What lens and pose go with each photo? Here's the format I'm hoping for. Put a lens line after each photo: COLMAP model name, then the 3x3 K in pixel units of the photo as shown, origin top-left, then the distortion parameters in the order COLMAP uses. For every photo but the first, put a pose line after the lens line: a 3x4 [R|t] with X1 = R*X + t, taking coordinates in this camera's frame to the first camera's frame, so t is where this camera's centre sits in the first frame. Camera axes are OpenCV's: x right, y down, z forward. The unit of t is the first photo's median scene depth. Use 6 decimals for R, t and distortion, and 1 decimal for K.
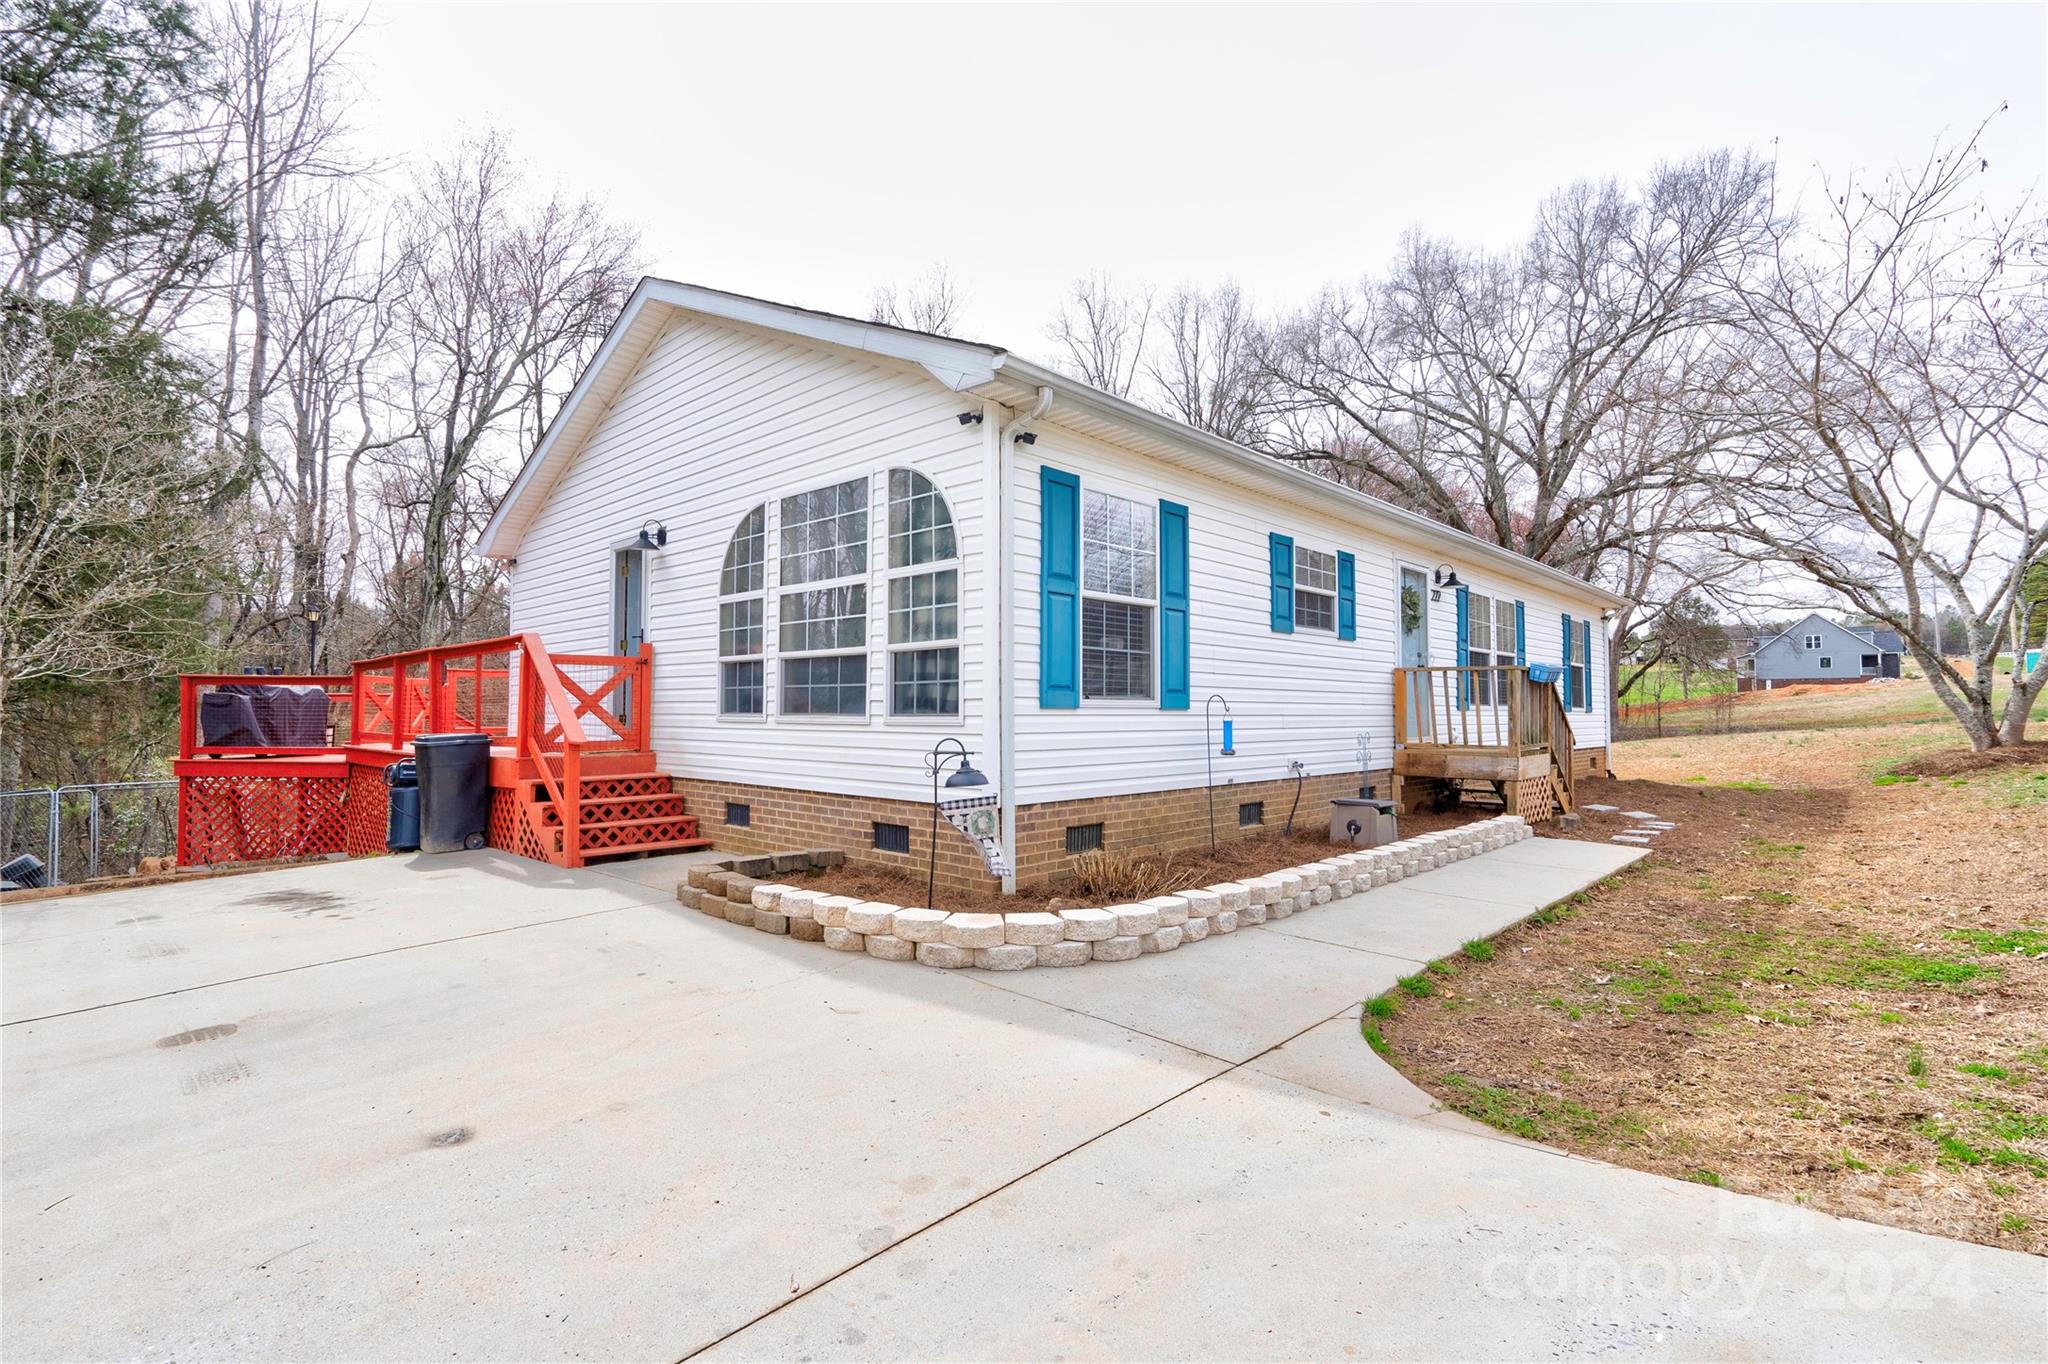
lens RADIAL K [[938.1, 0, 1008.3], [0, 938.1, 676.6], [0, 0, 1]] dist [-0.002912, 0.017428]
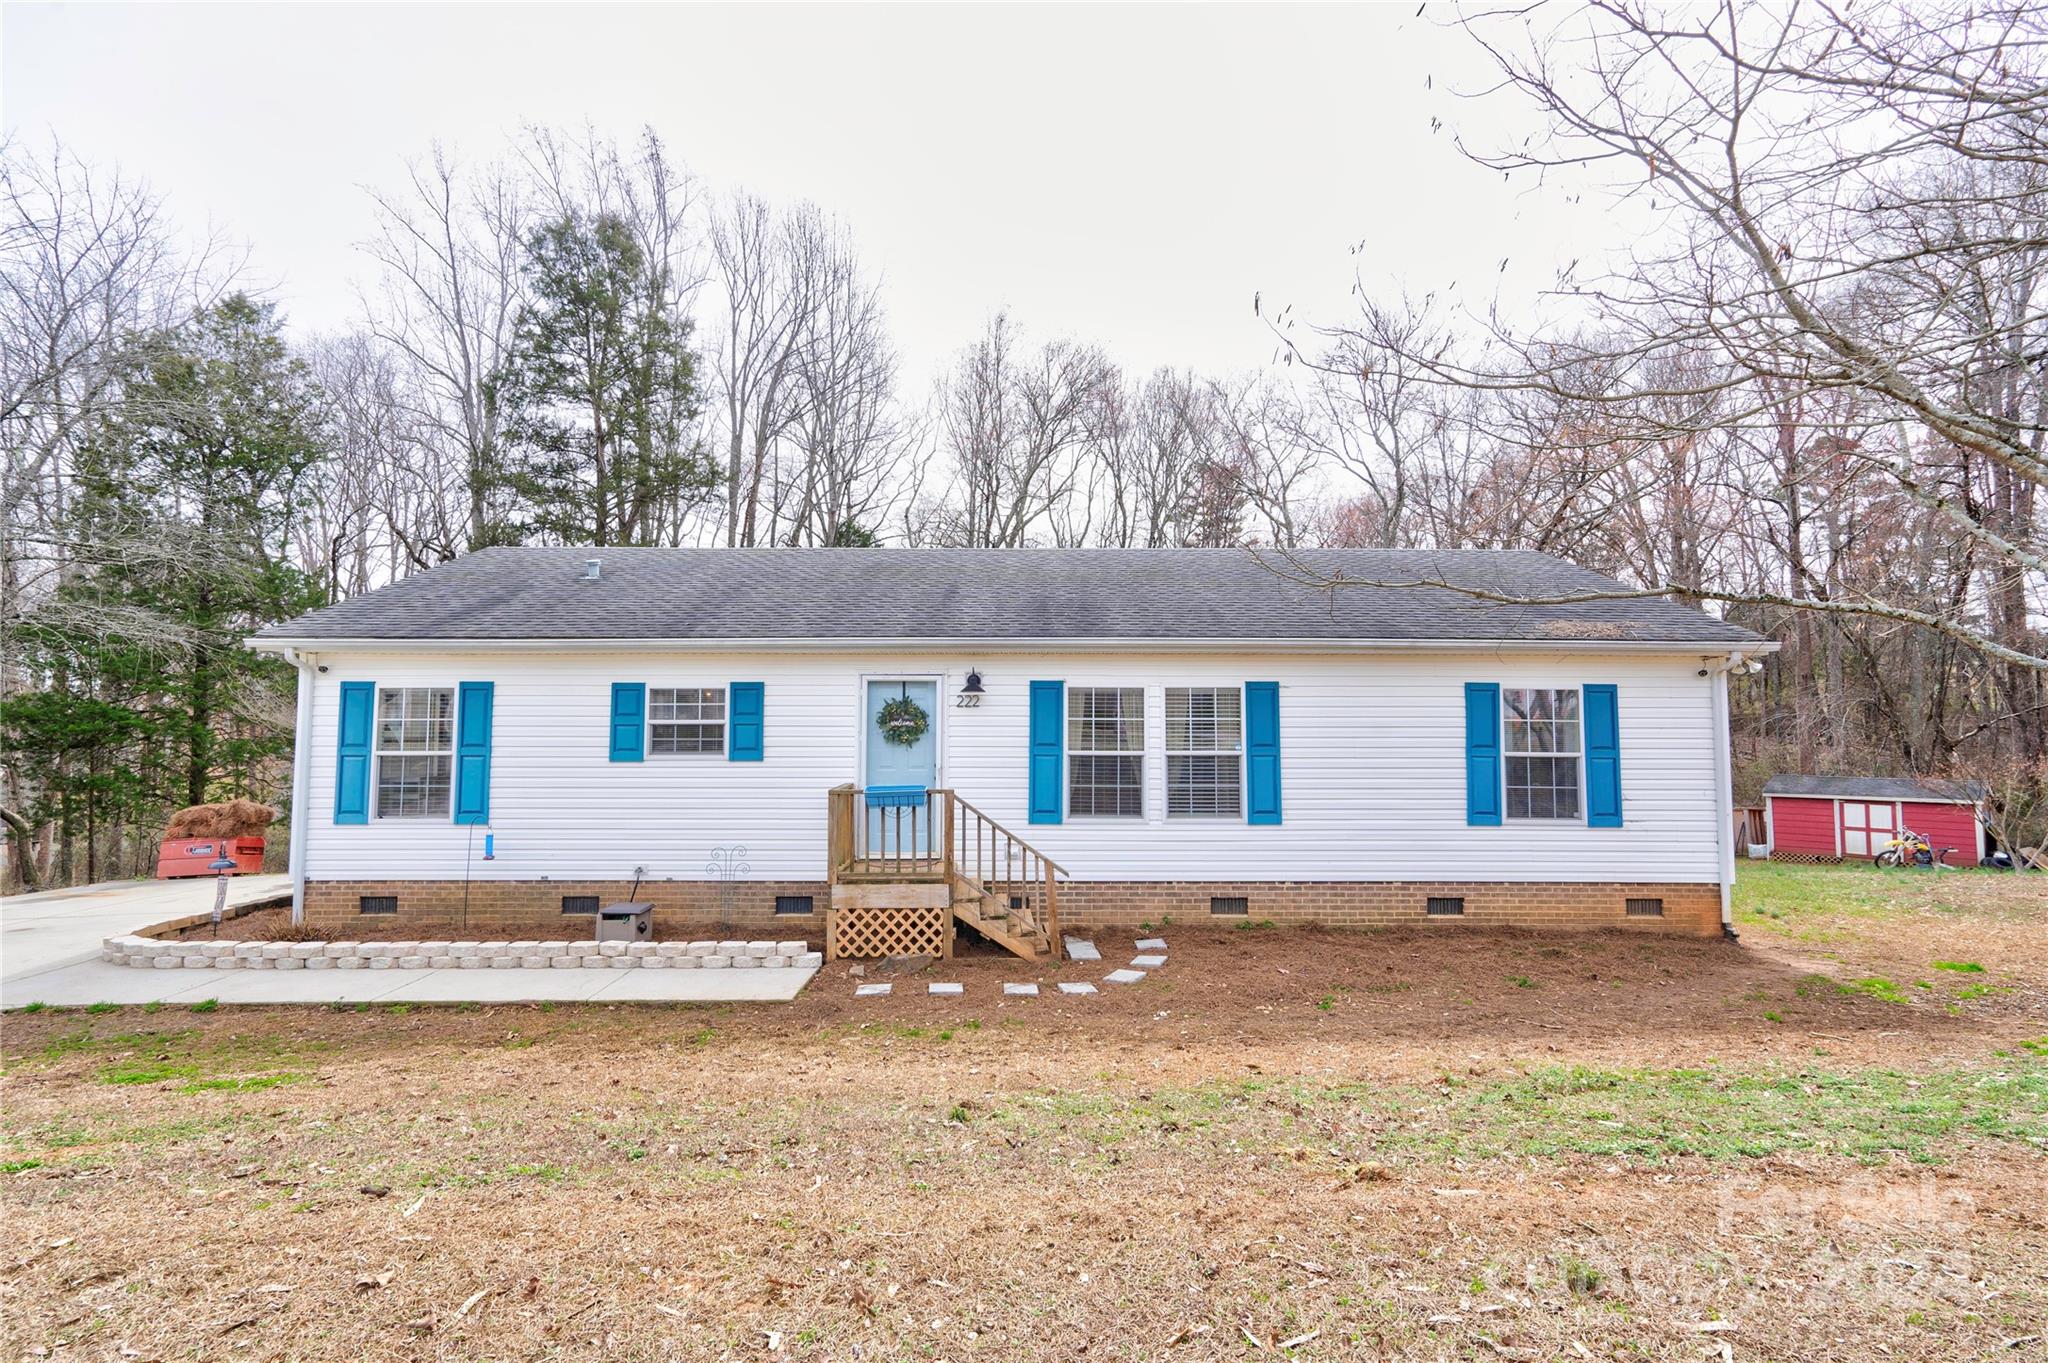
lens RADIAL K [[938.1, 0, 1008.3], [0, 938.1, 676.1], [0, 0, 1]] dist [-0.002912, 0.017428]
pose [[0.684033, -0.097283, -0.722935, 1.782311], [0.026517, 0.993728, -0.108633, -0.012568], [0.728969, 0.055138, 0.682323, 0.586254]]
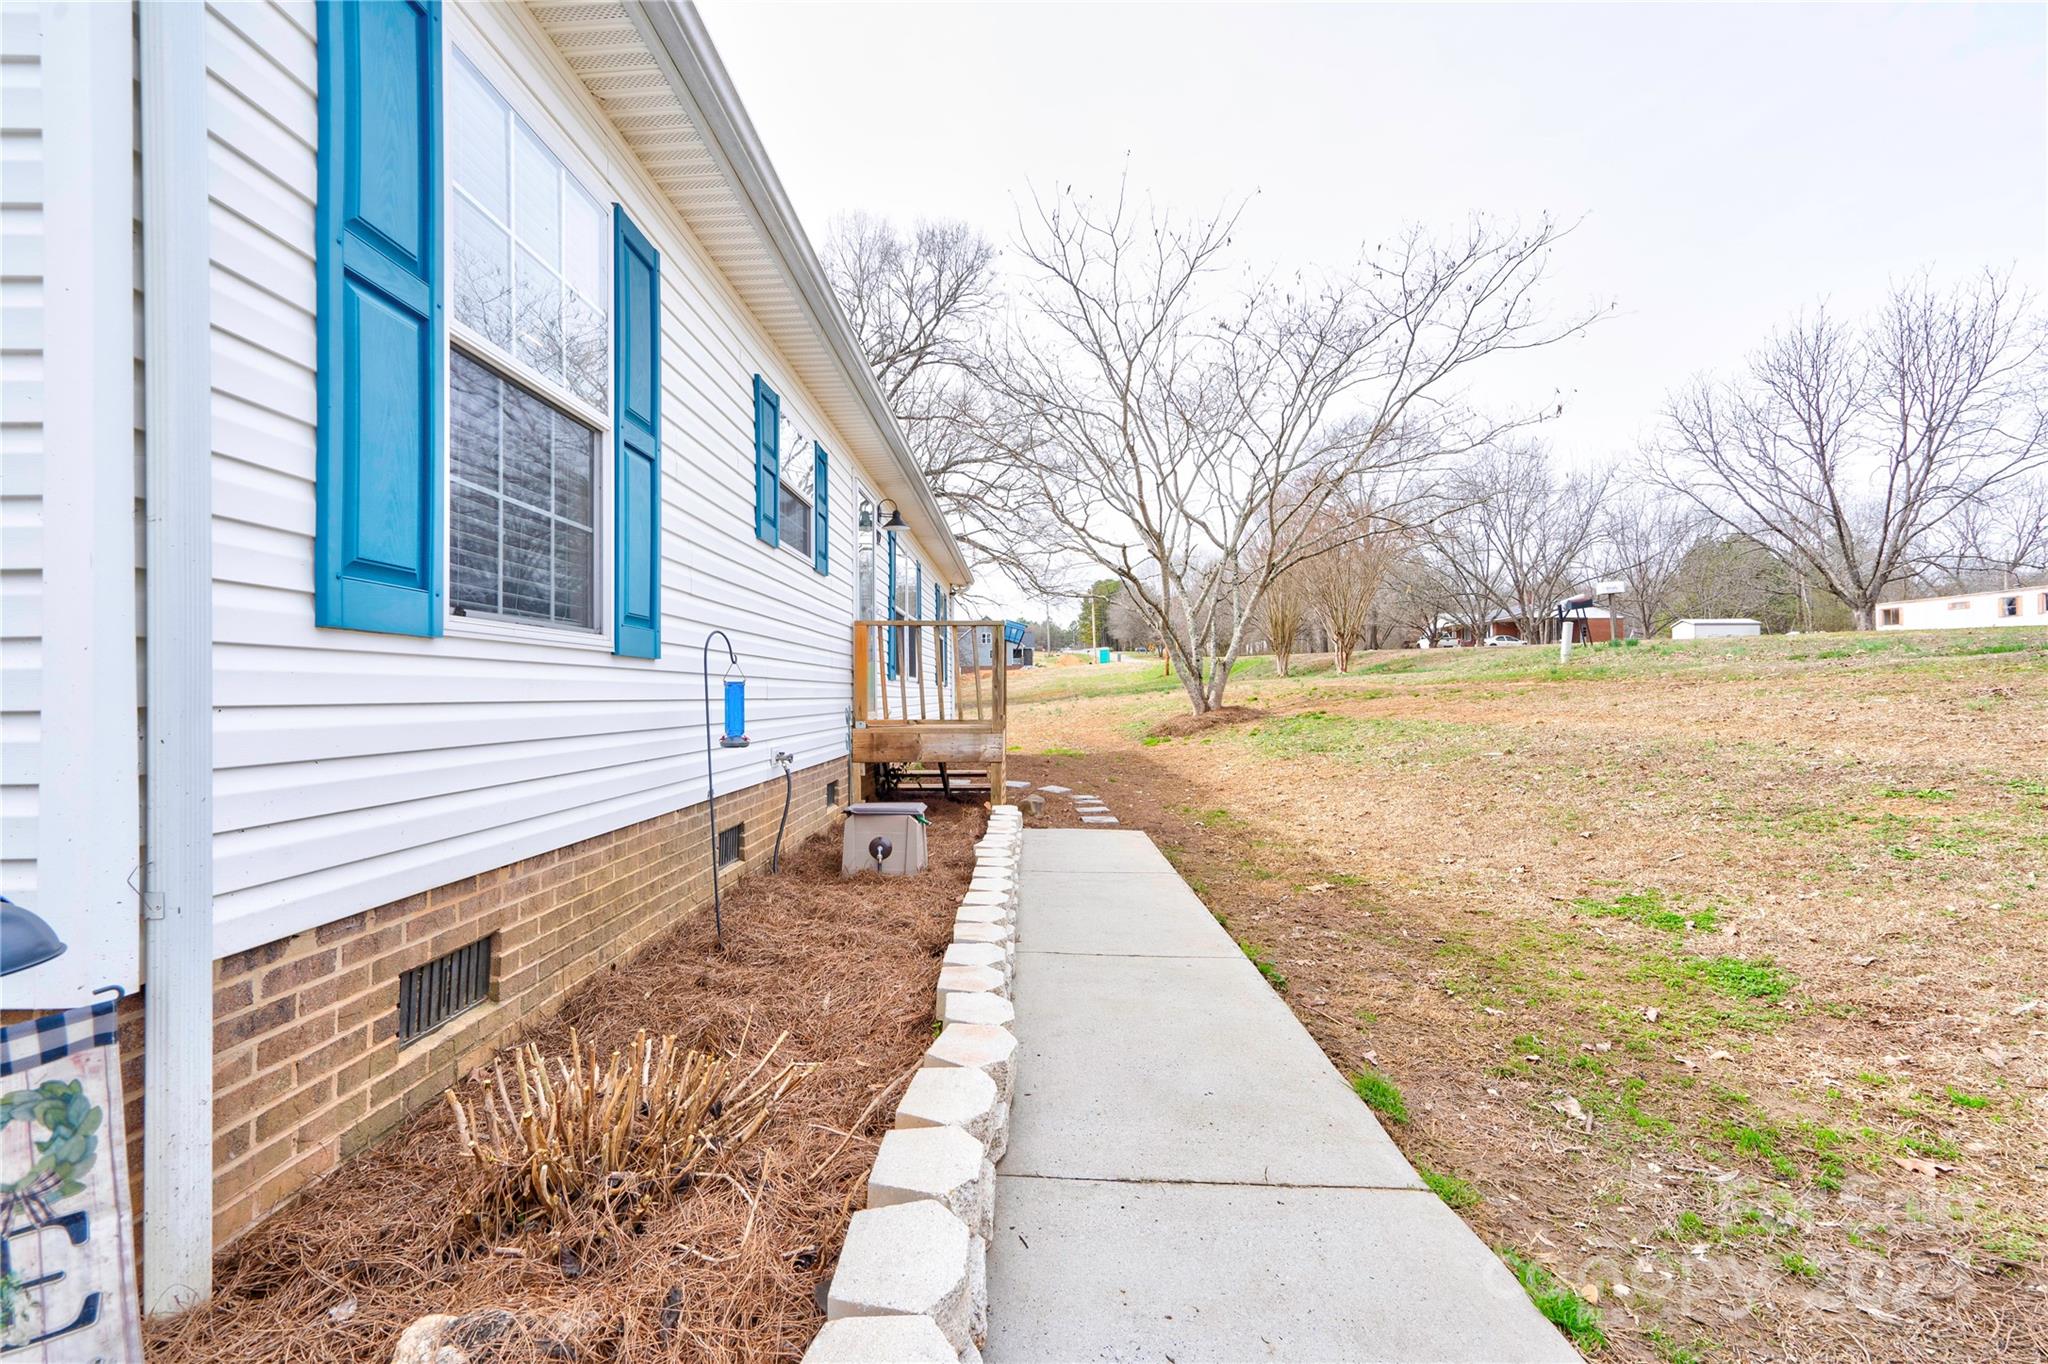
lens RADIAL K [[938.1, 0, 1008.3], [0, 938.1, 676.6], [0, 0, 1]] dist [-0.002912, 0.017428]
pose [[0.739220, 0.005678, 0.673440, -0.006267], [-0.018333, 0.999764, 0.011694, 0.034603], [-0.673214, -0.020991, 0.739149, 0.502832]]
